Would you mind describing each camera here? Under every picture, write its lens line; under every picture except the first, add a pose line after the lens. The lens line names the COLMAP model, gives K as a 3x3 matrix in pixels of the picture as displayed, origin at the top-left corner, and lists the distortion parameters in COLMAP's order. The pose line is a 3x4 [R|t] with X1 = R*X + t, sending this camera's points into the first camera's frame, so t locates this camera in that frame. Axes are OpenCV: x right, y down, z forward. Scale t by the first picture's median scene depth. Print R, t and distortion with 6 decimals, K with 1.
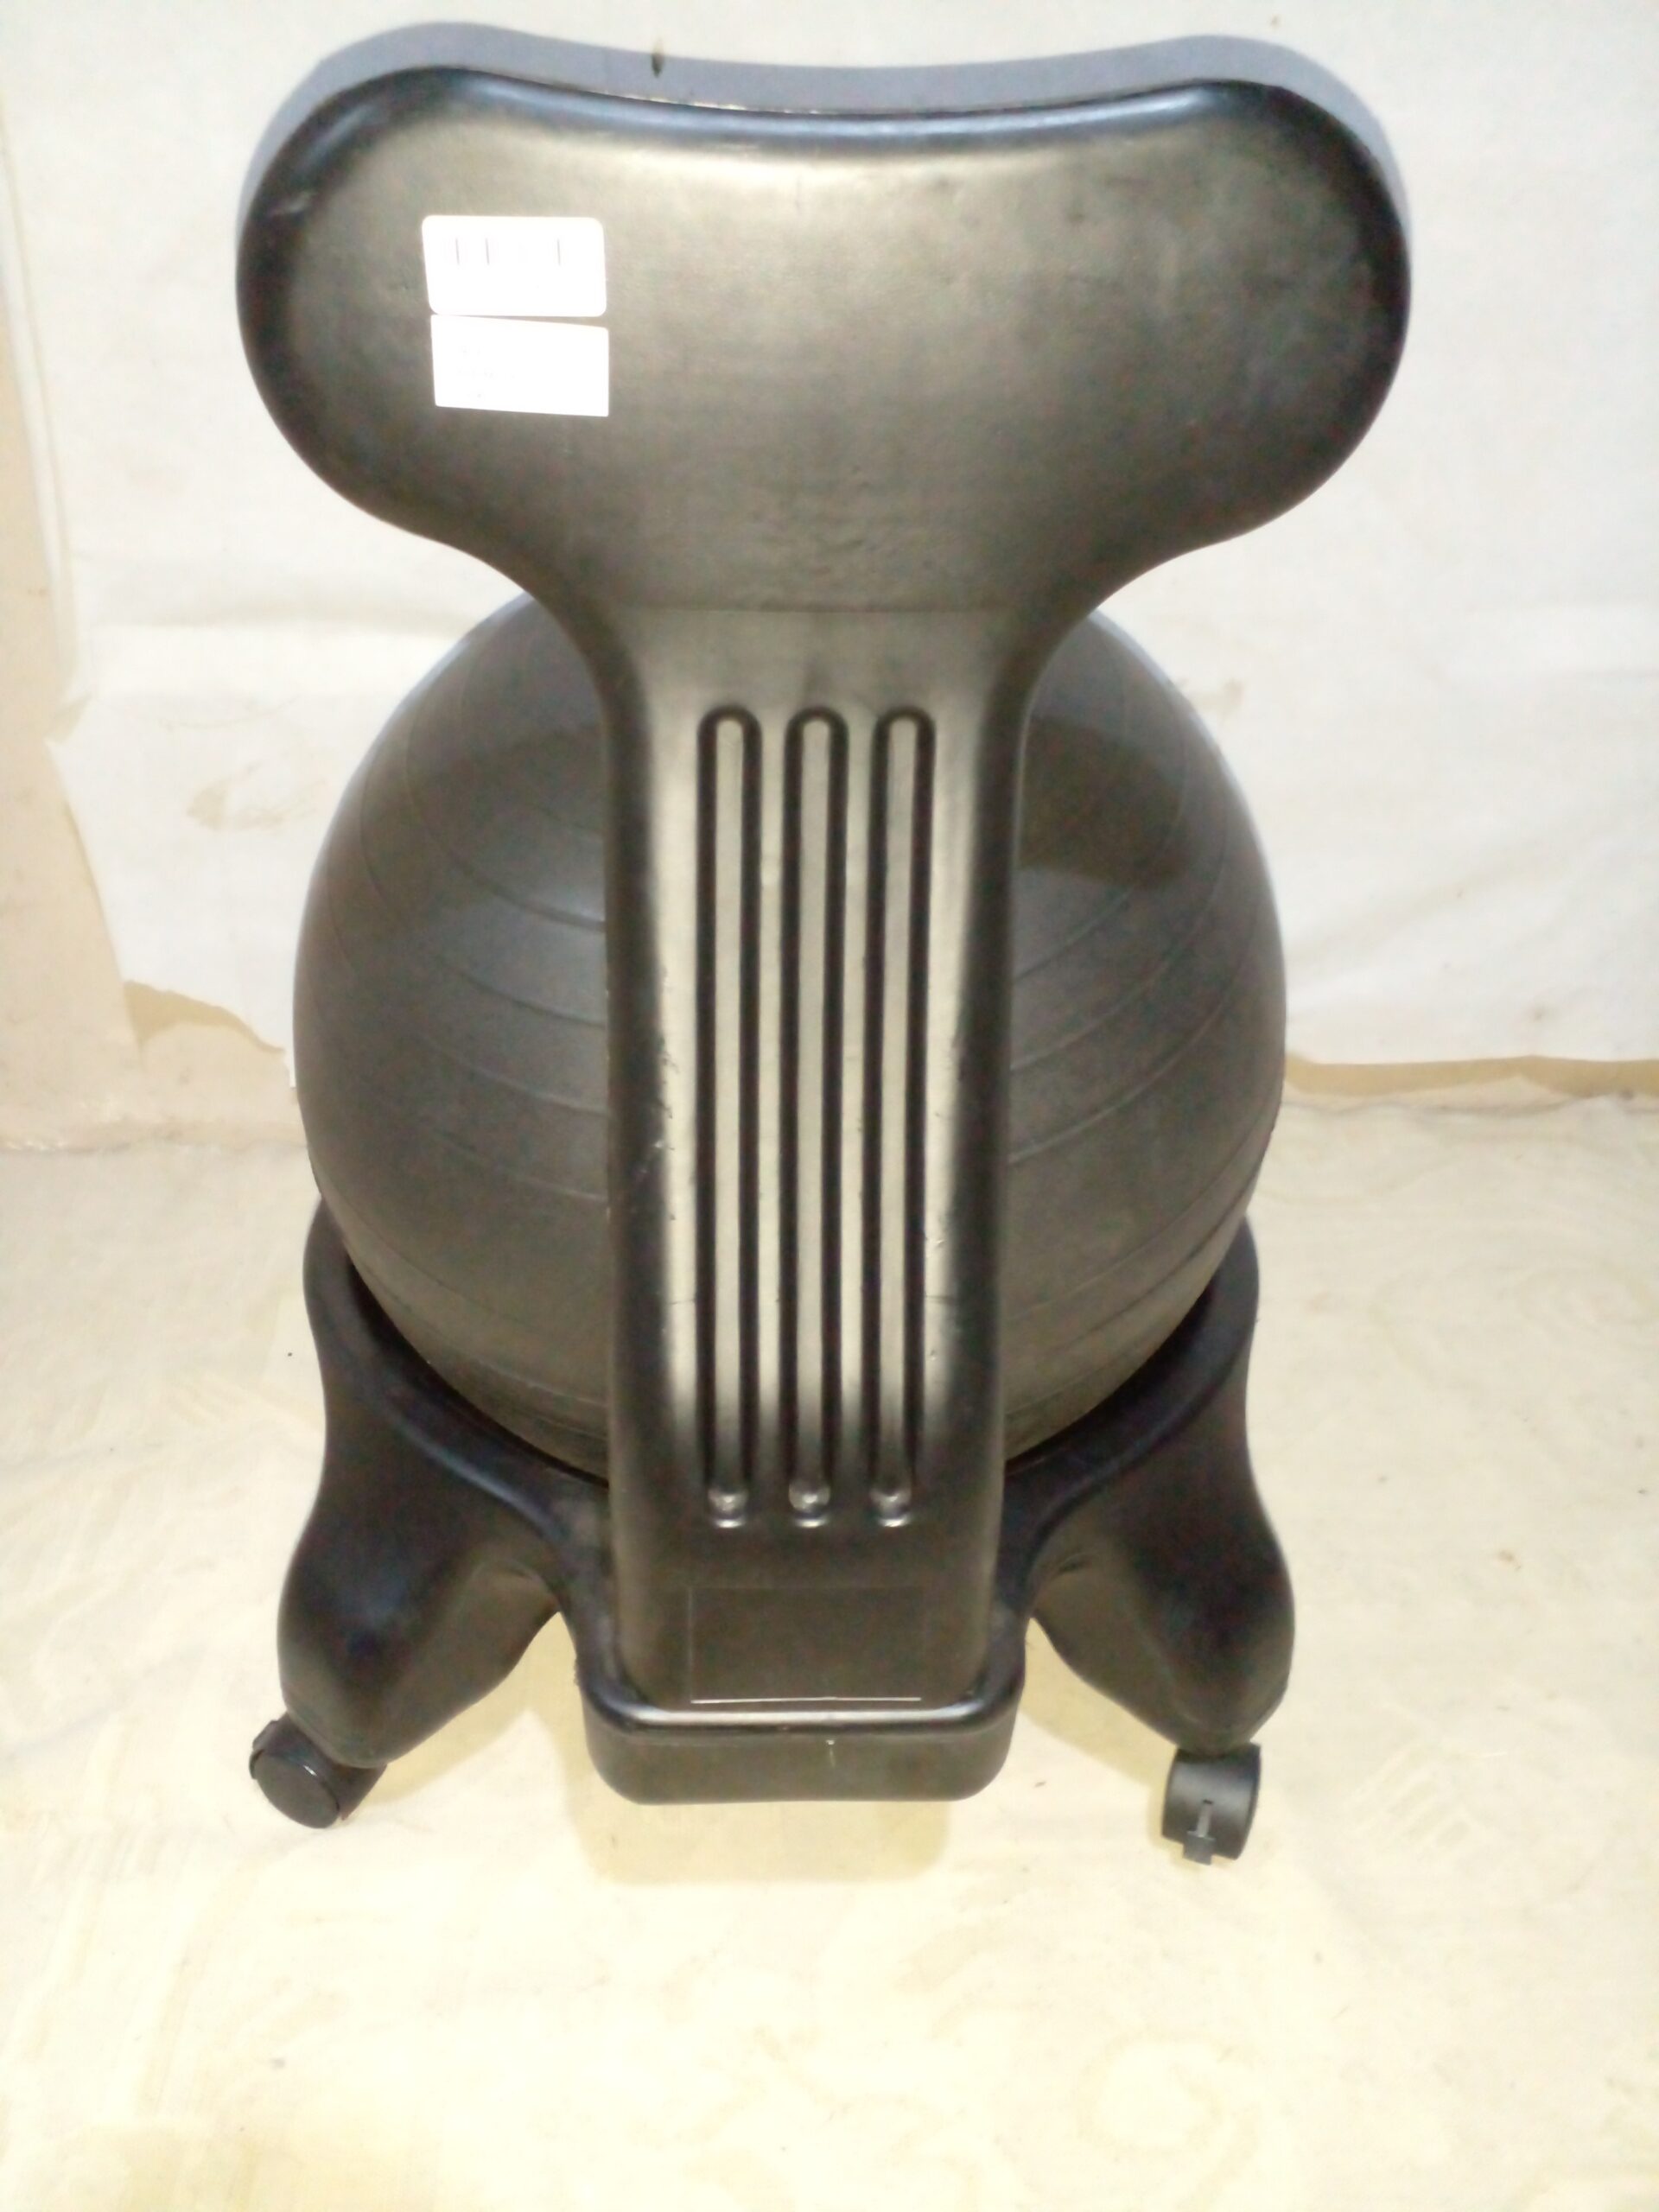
lens RADIAL K [[1813.2, 0, 809.3], [0, 1813.2, 1121.2], [0, 0, 1]] dist [0.006496, -0.026052]
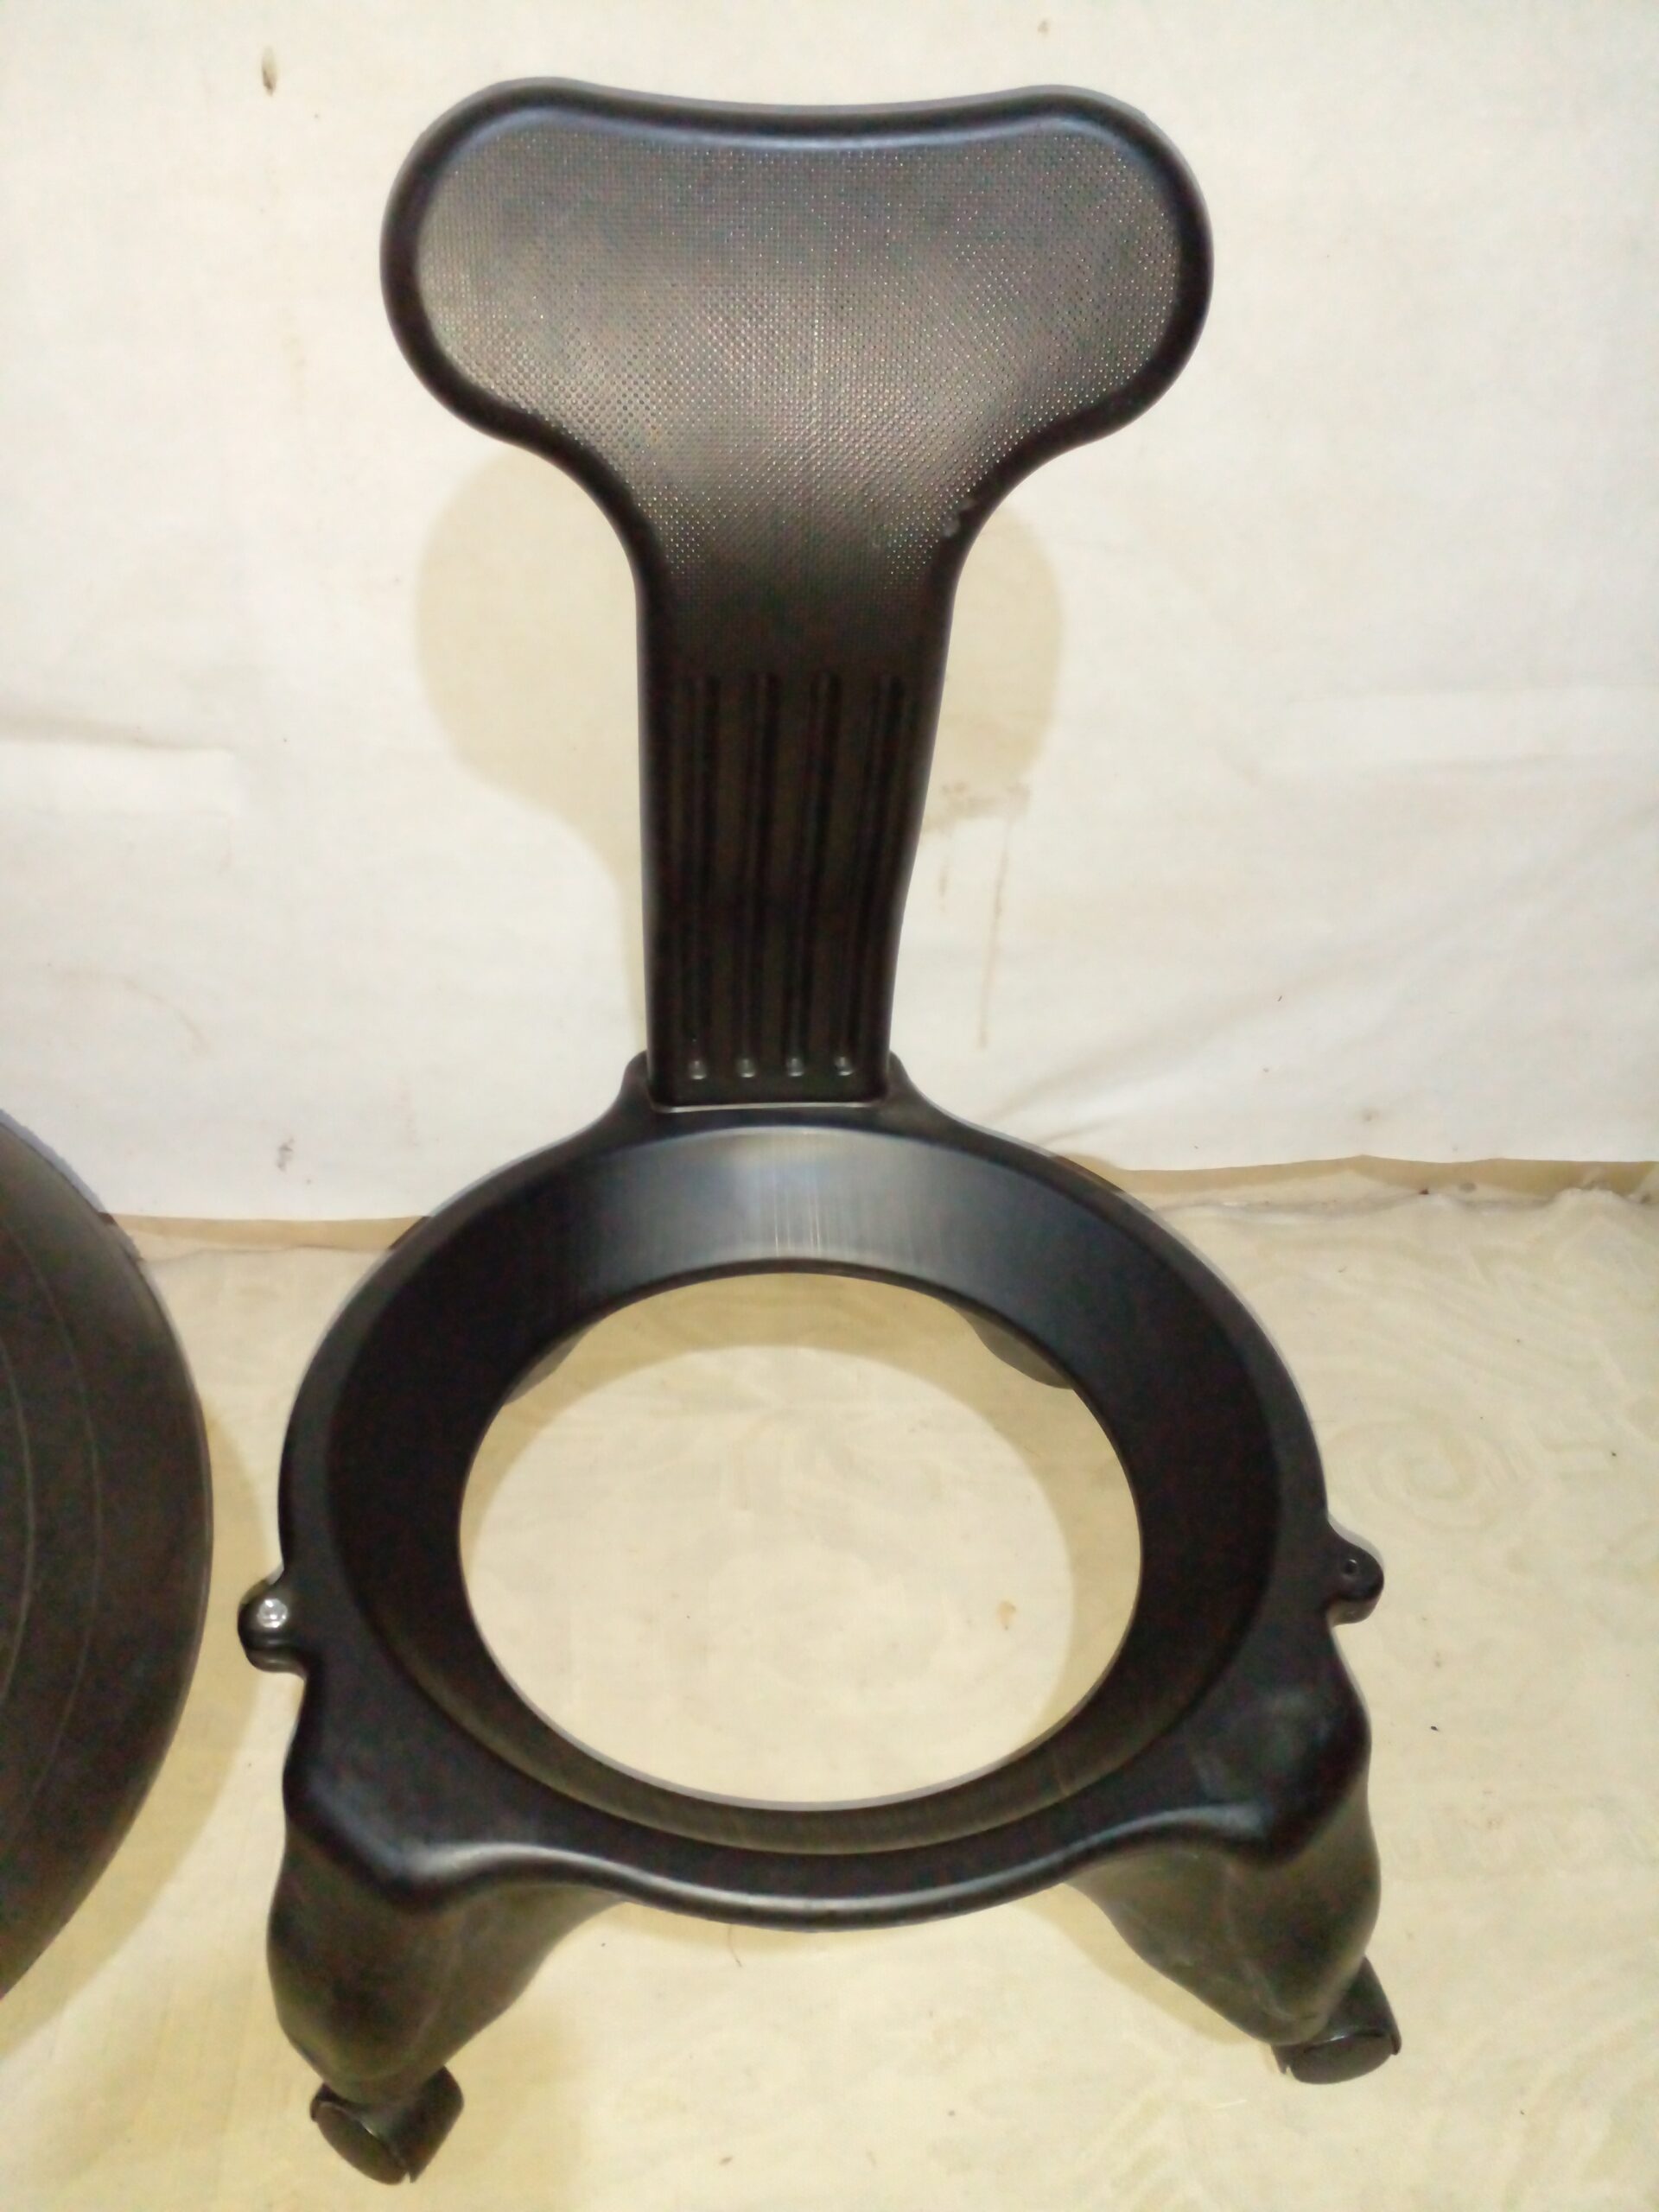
lens RADIAL K [[1813.2, 0, 802.7], [0, 1813.2, 1115.3], [0, 0, 1]] dist [0.006496, -0.026052]
pose [[0.999466, -0.004850, 0.032325, 0.105876], [0.001365, 0.994259, 0.106988, -0.184934], [-0.032658, -0.106887, 0.993735, 0.128428]]
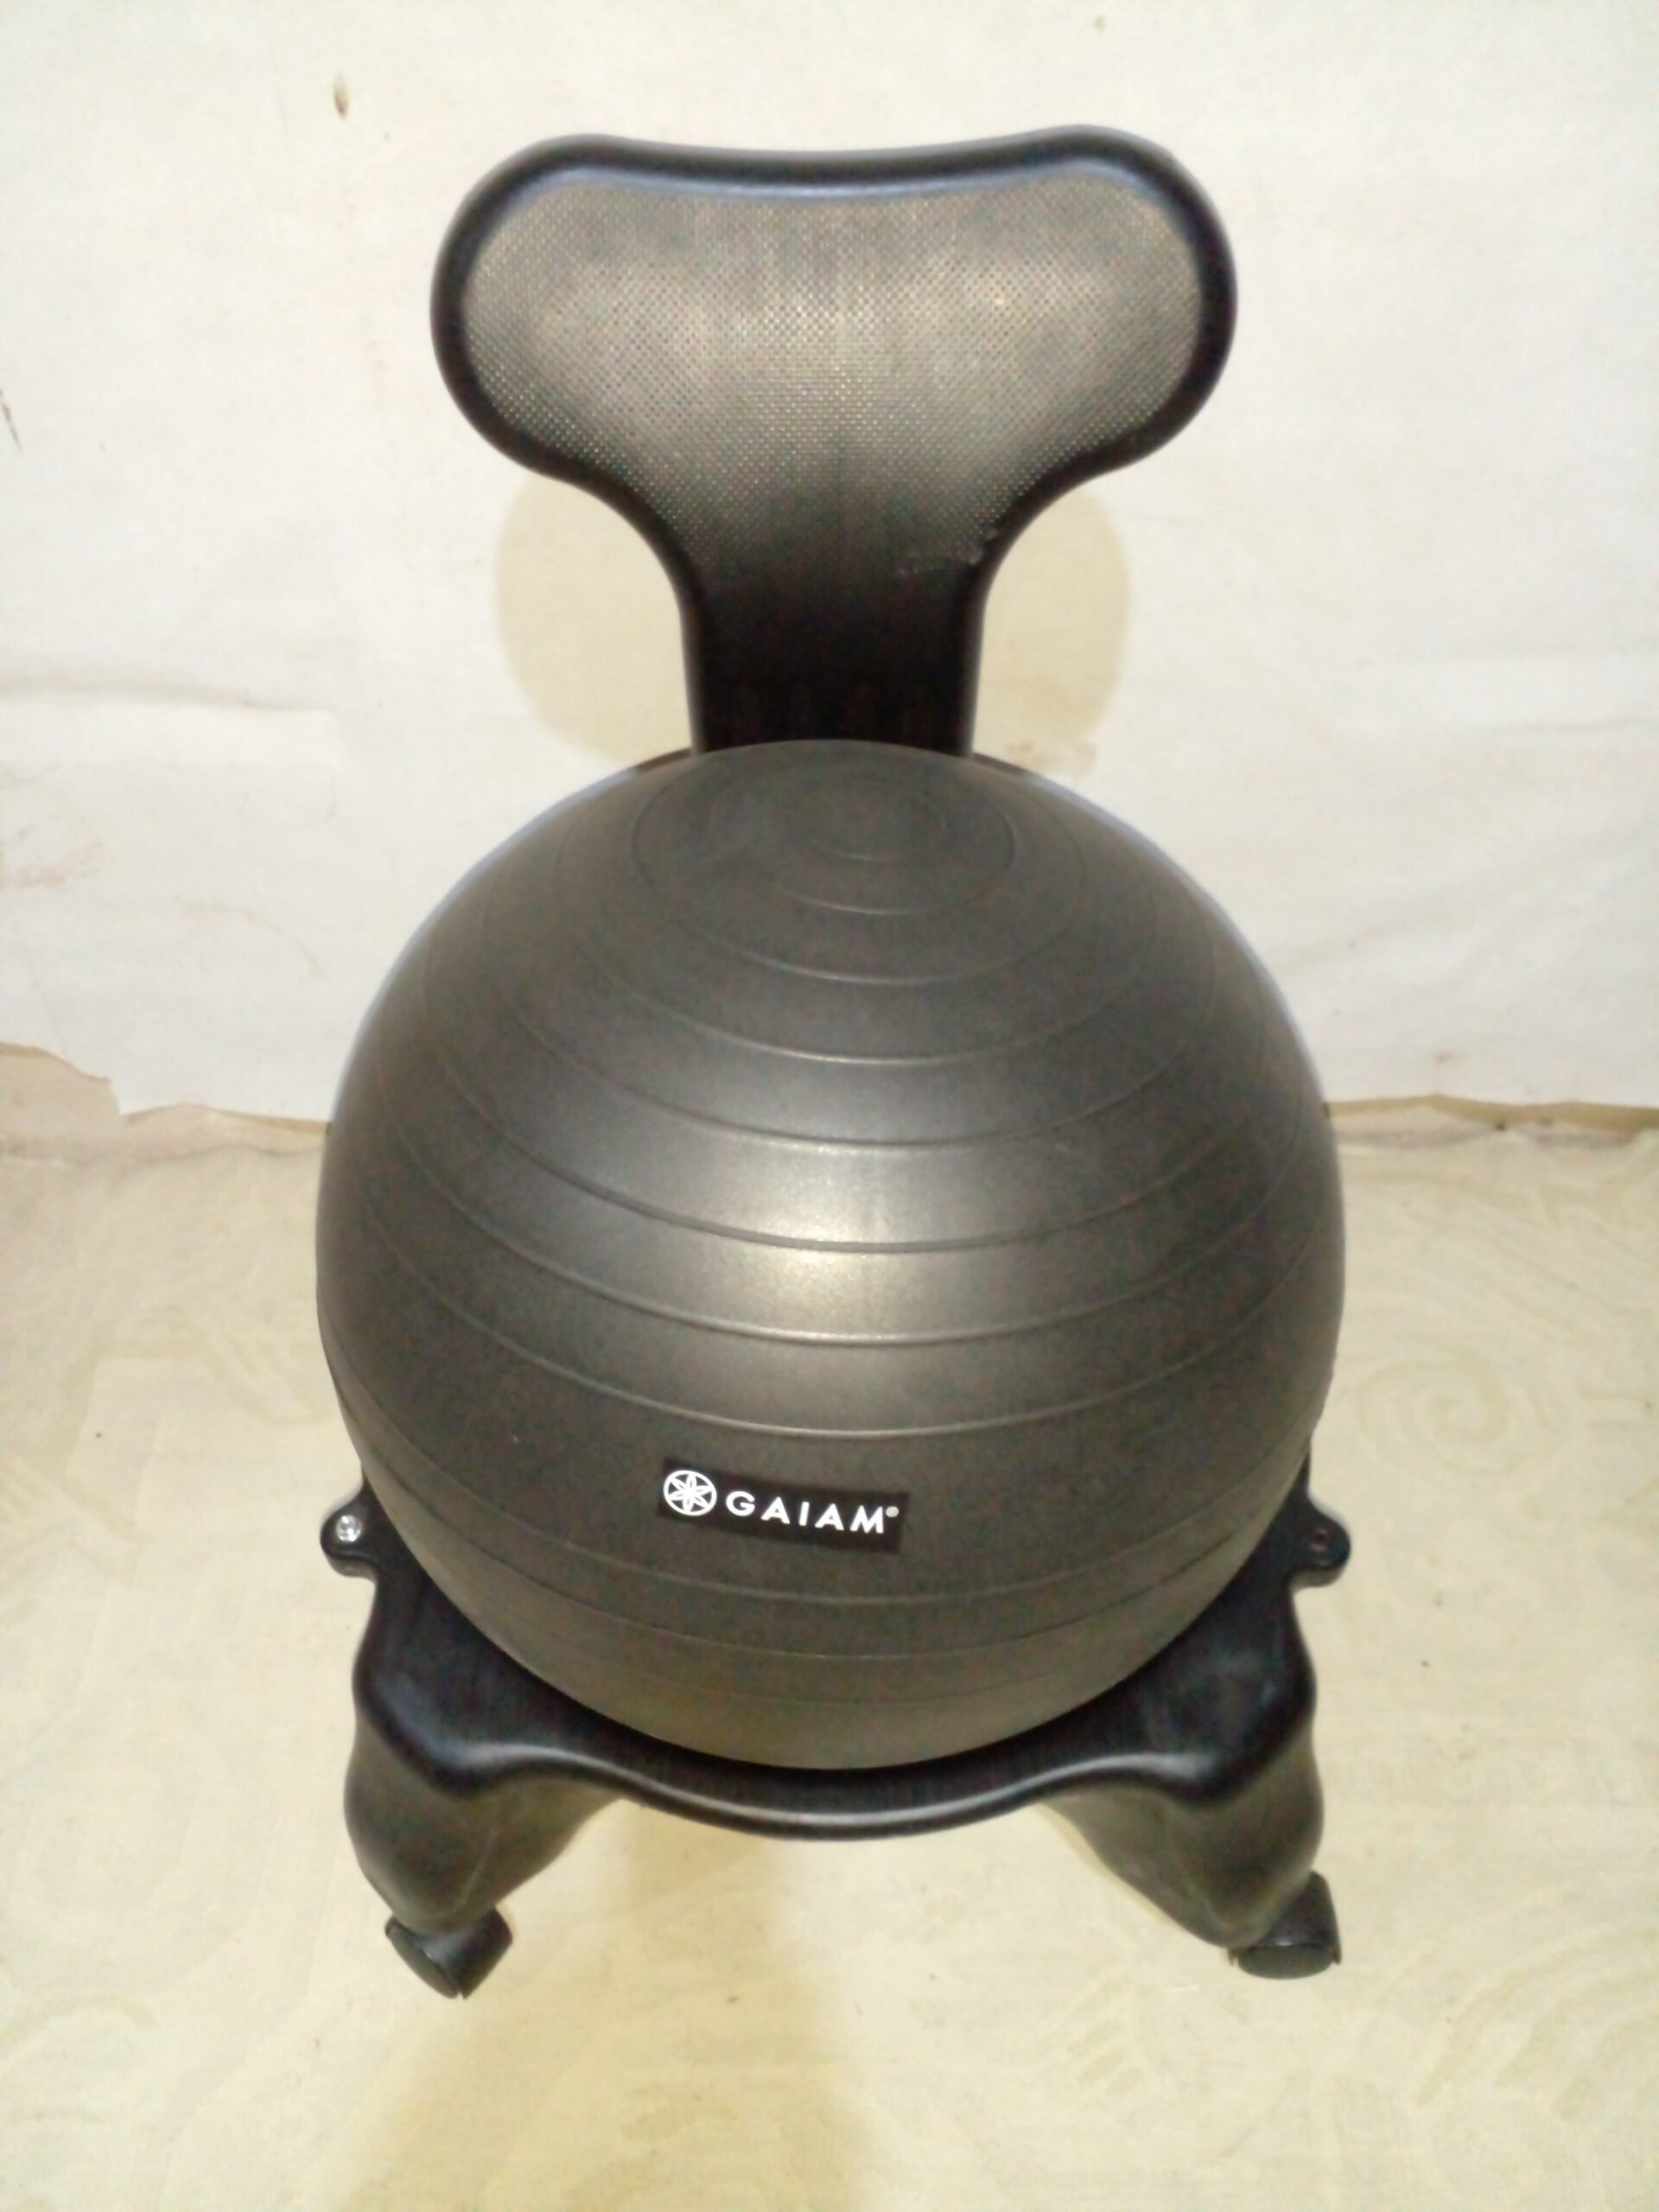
lens RADIAL K [[1813.2, 0, 796.0], [0, 1813.2, 1126.1], [0, 0, 1]] dist [0.006496, -0.026052]
pose [[0.996636, 0.030528, -0.076052, 0.173642], [-0.012076, 0.972603, 0.232159, -0.276856], [0.081056, -0.230459, 0.969700, 0.086477]]
